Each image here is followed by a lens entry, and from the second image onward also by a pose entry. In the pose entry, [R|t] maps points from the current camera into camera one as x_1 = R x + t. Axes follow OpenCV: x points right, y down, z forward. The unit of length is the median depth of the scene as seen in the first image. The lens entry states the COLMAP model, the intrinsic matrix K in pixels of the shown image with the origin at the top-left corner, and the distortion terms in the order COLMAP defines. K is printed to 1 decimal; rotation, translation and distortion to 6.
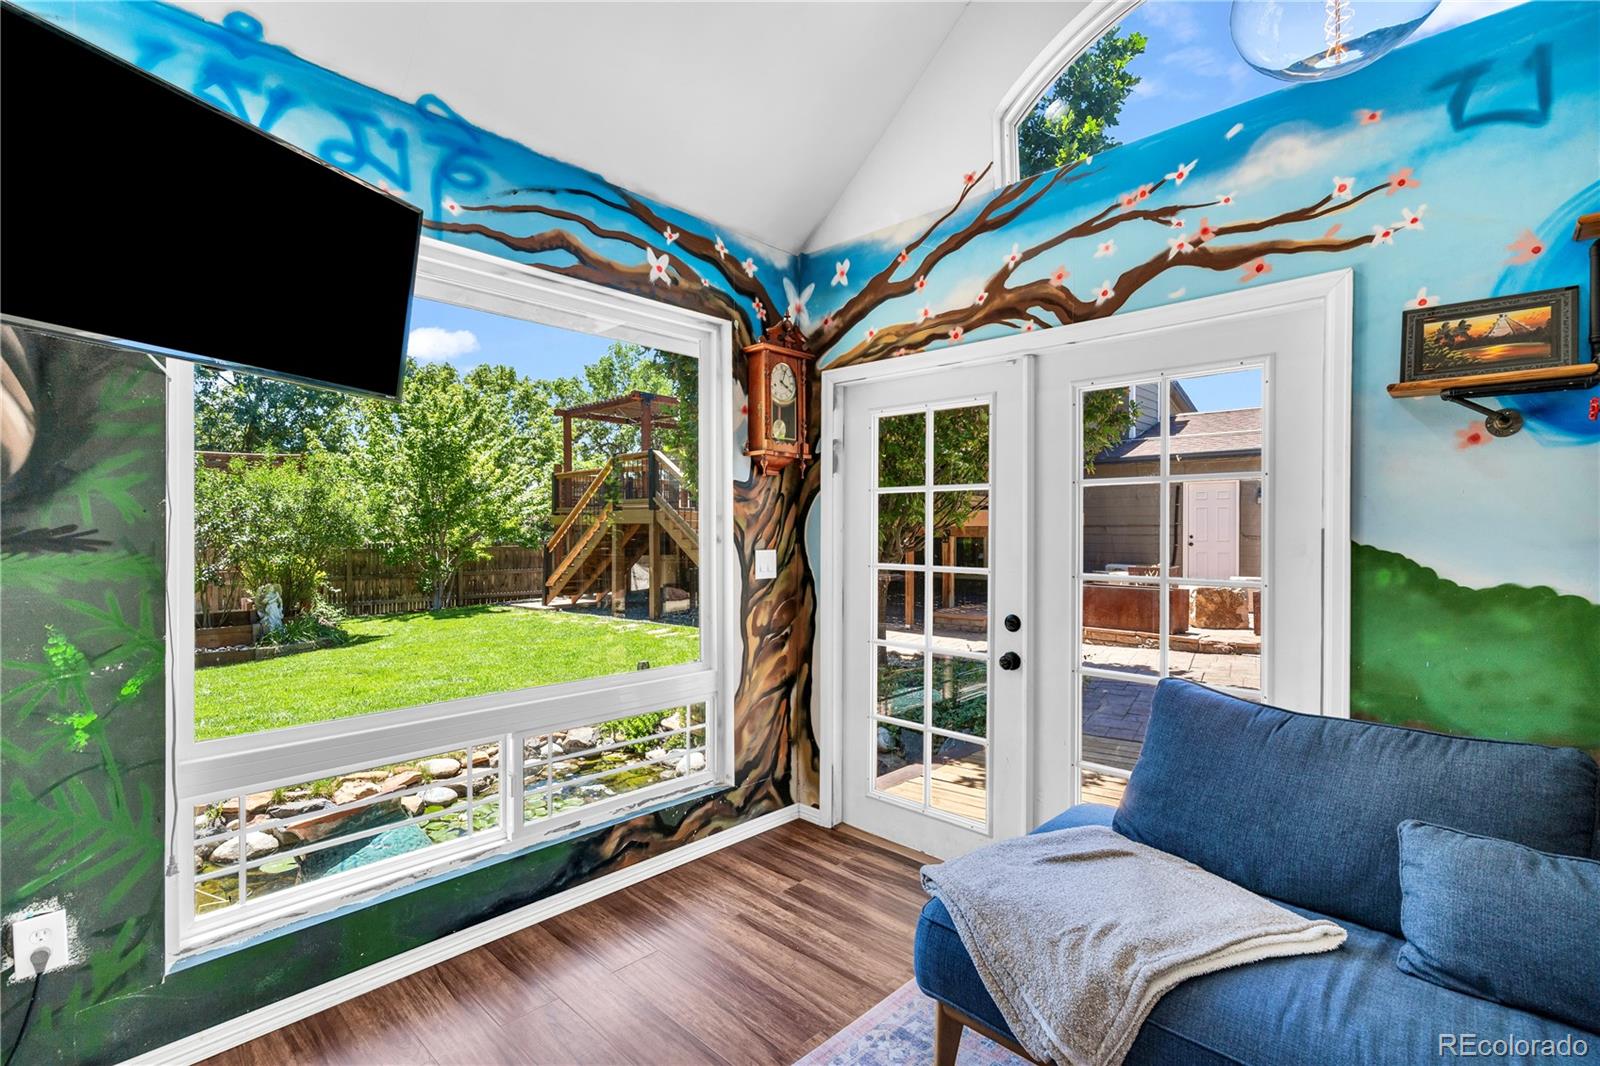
lens RADIAL K [[727.5, 0, 800.0], [0, 727.5, 533.0], [0, 0, 1]] dist [-0.017265, 0.006214]
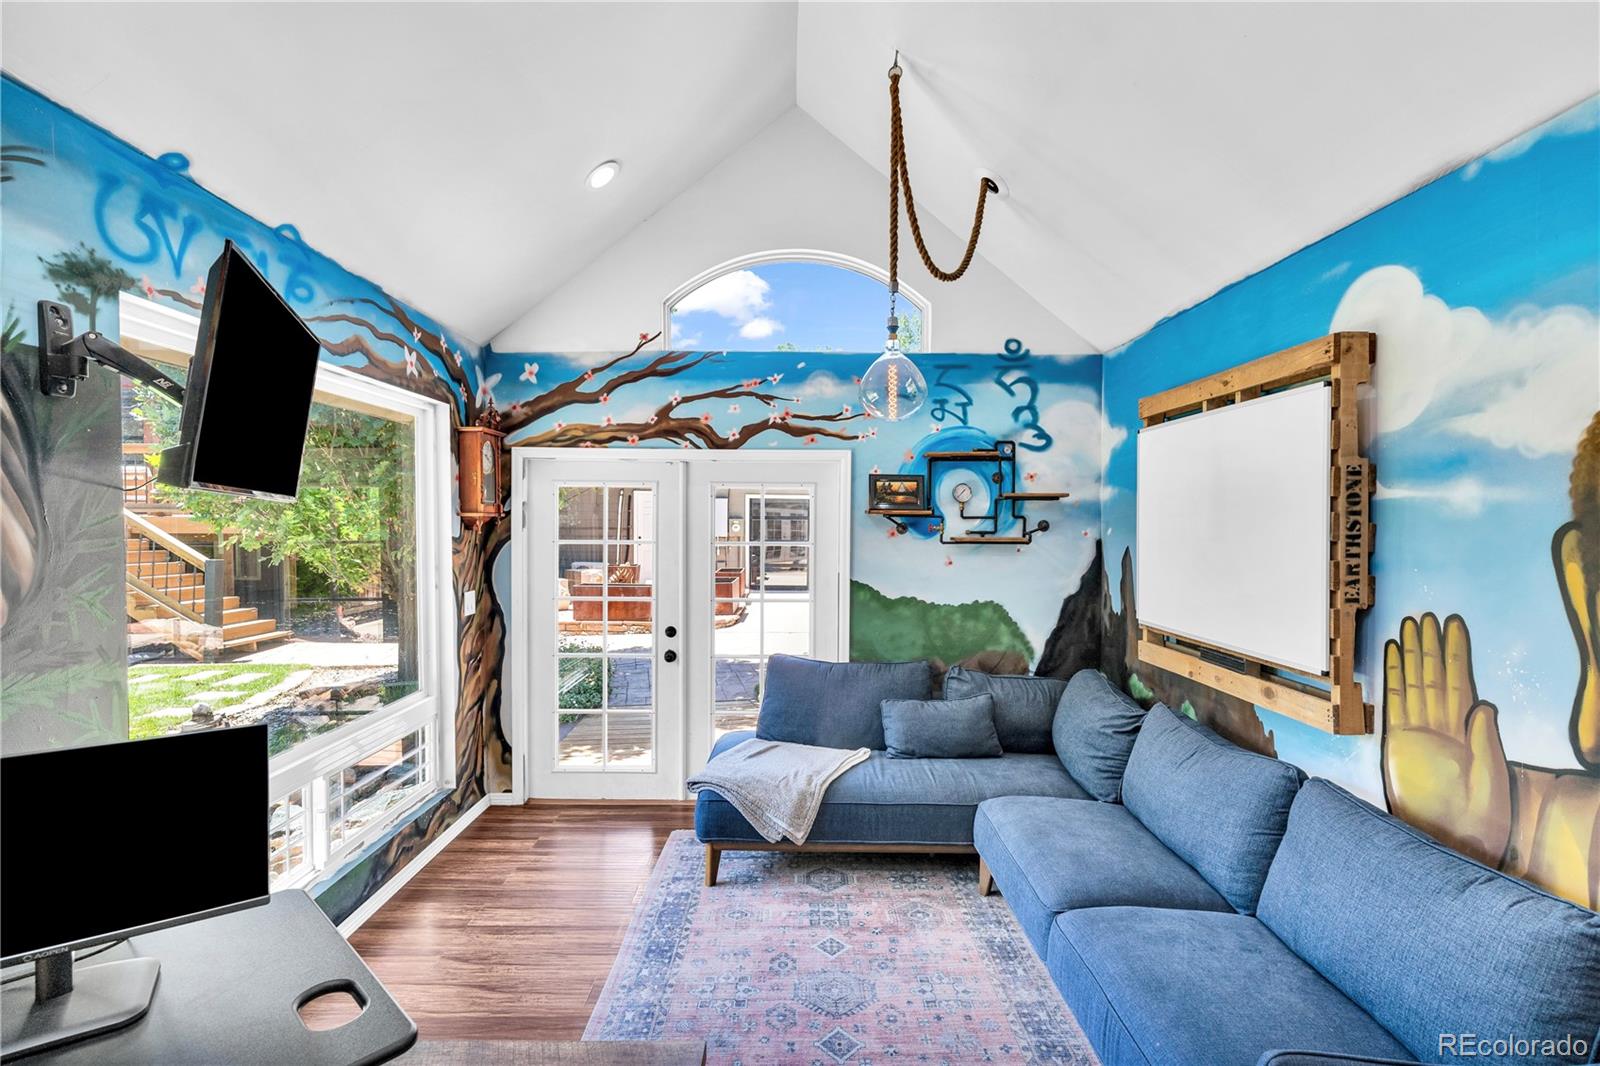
lens RADIAL K [[727.5, 0, 800.0], [0, 727.5, 533.0], [0, 0, 1]] dist [-0.017265, 0.006214]
pose [[0.716534, -0.011542, 0.697456, -0.590754], [-0.000322, 0.999858, 0.016877, -0.113318], [-0.697552, -0.012318, 0.716428, -0.303883]]
